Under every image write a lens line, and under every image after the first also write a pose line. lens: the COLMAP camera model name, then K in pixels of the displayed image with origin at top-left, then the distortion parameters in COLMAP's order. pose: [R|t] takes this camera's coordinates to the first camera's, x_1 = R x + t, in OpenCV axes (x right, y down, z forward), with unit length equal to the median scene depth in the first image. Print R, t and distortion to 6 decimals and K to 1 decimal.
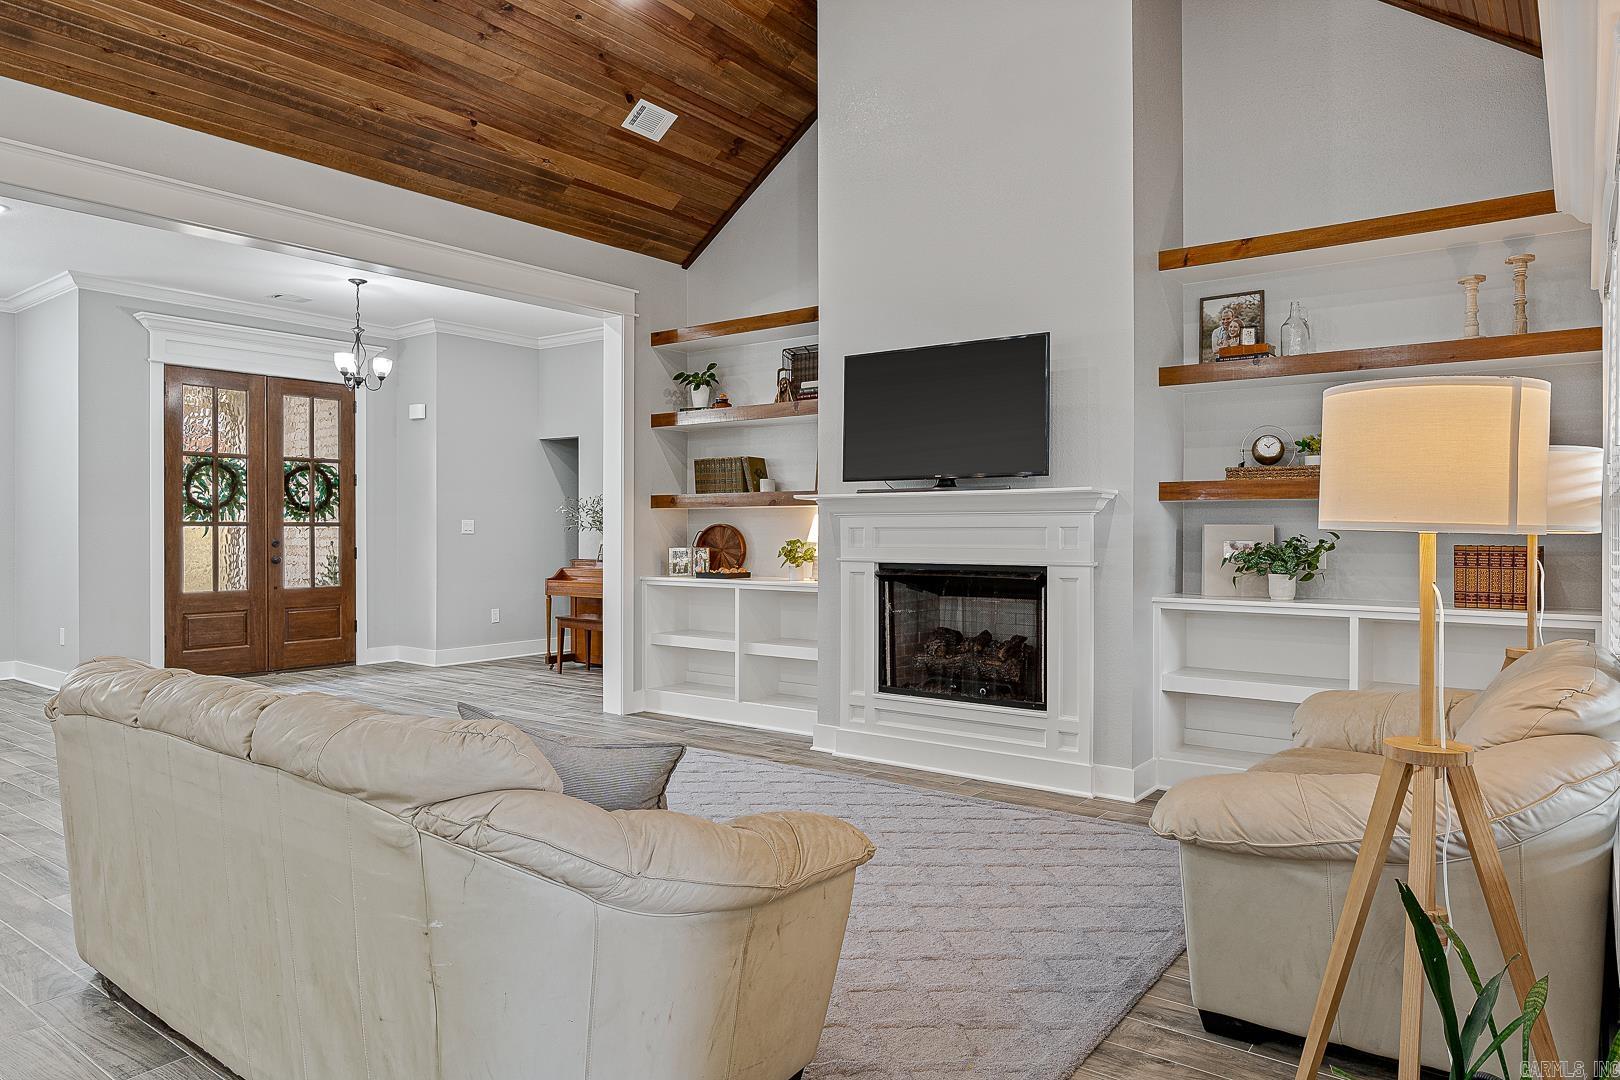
lens RADIAL K [[1018.1, 0, 810.4], [0, 1018.1, 504.5], [0, 0, 1]] dist [0.002752, 0.001329]
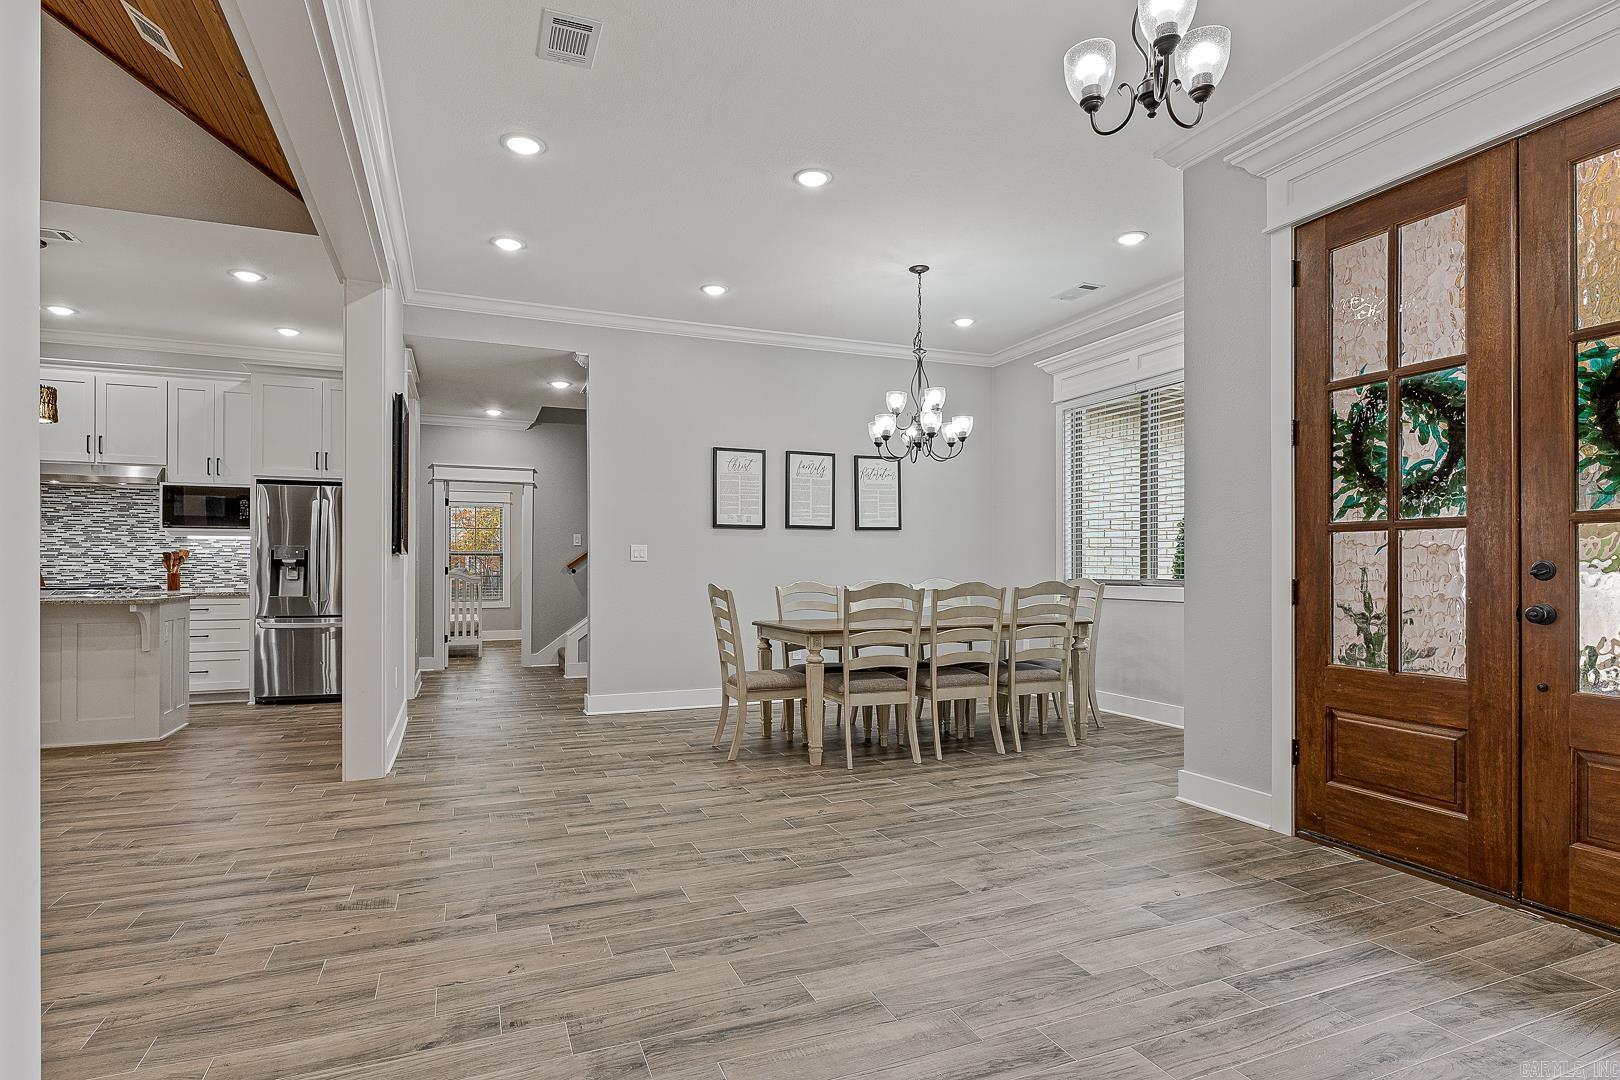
lens RADIAL K [[836.4, 0, 805.6], [0, 836.4, 566.2], [0, 0, 1]] dist [0.000304, 0.000155]
pose [[-0.502350, 0.032079, -0.864069, -0.128594], [0.057441, 0.998342, 0.003669, 0.020887], [0.862754, -0.047789, -0.503360, 0.967388]]
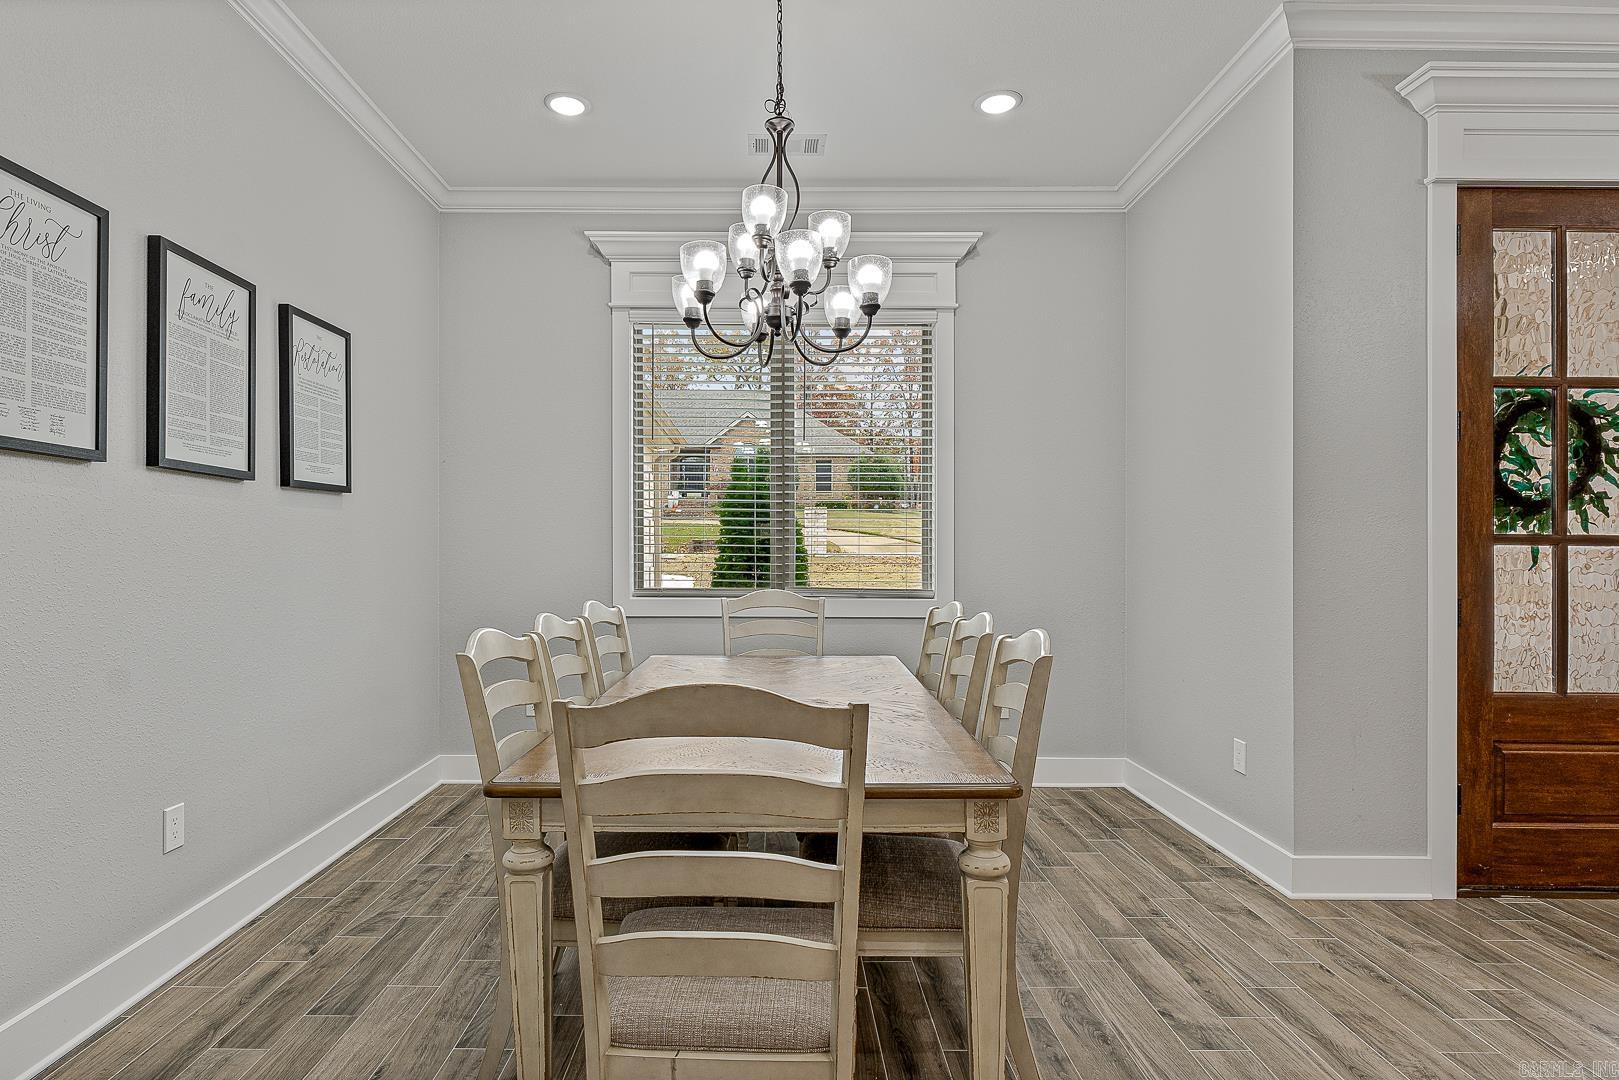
lens RADIAL K [[858.9, 0, 804.7], [0, 858.9, 556.5], [0, 0, 1]] dist [-0.010511, 0.000070]
pose [[0.596359, 0.038506, -0.801794, -0.487821], [0.012004, 0.998309, 0.056872, 0.001130], [0.802628, -0.043541, 0.594889, 0.526211]]
